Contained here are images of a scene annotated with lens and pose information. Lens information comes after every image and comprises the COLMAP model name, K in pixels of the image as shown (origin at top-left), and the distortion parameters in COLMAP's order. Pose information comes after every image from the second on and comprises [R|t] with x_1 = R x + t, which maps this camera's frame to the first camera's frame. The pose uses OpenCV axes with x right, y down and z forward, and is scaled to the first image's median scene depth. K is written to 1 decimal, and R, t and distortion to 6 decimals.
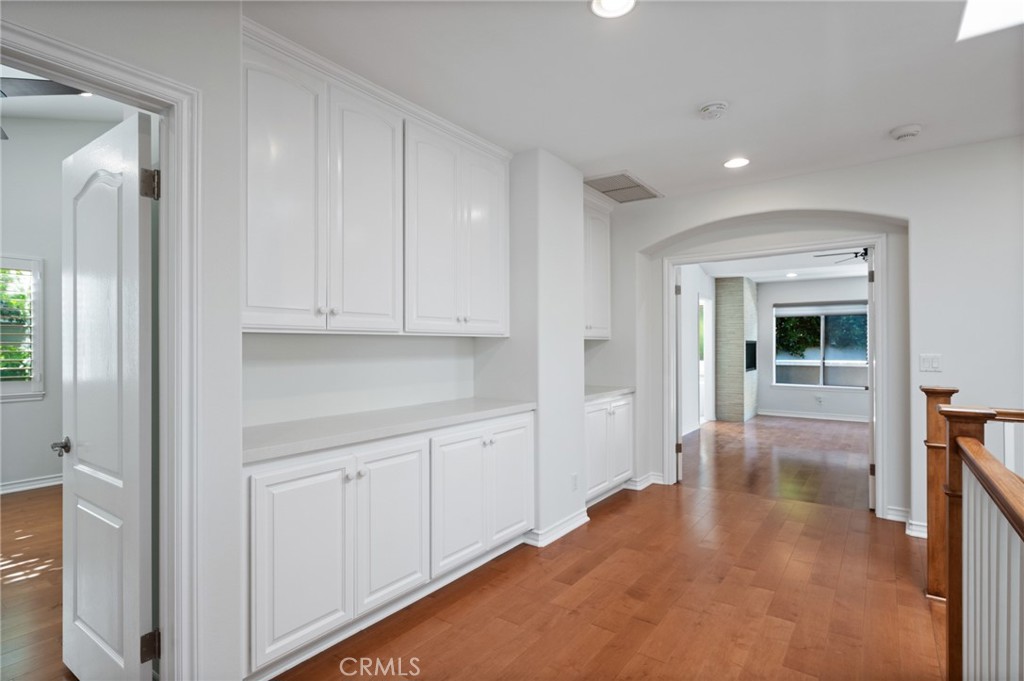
lens RADIAL K [[521.9, 0, 511.0], [0, 521.9, 340.5], [0, 0, 1]] dist [-0.003395, -0.000429]
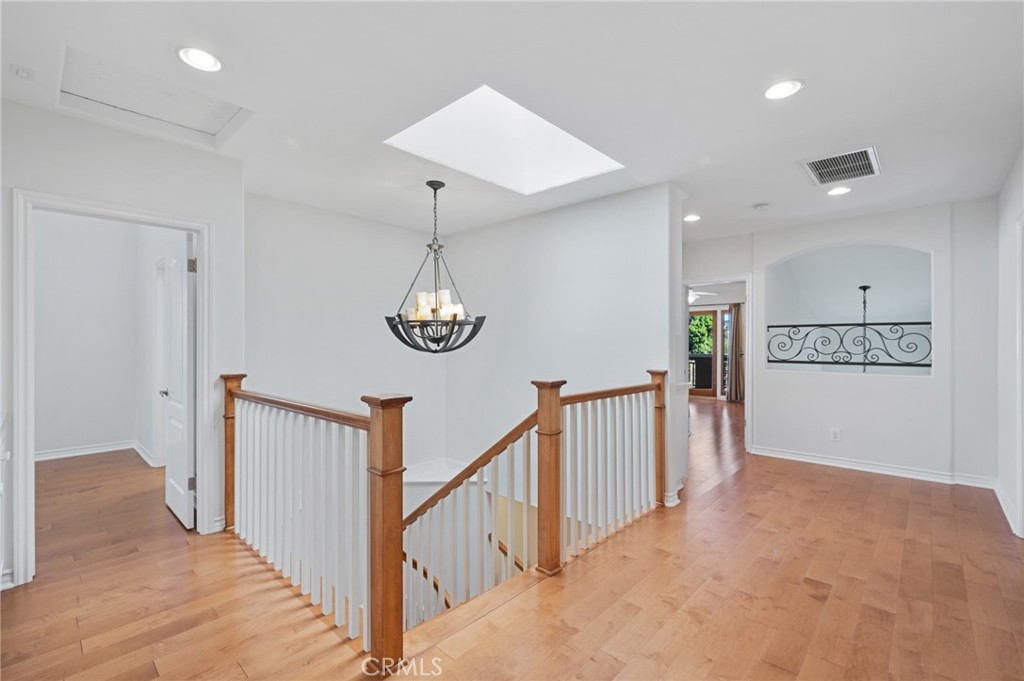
lens RADIAL K [[453.0, 0, 512.5], [0, 453.0, 342.0], [0, 0, 1]] dist [0.001069, 0.000076]
pose [[0.991017, 0.005389, -0.133630, 0.857928], [-0.004764, 0.999976, 0.004996, -0.002925], [0.133654, -0.004315, 0.991019, -0.667455]]
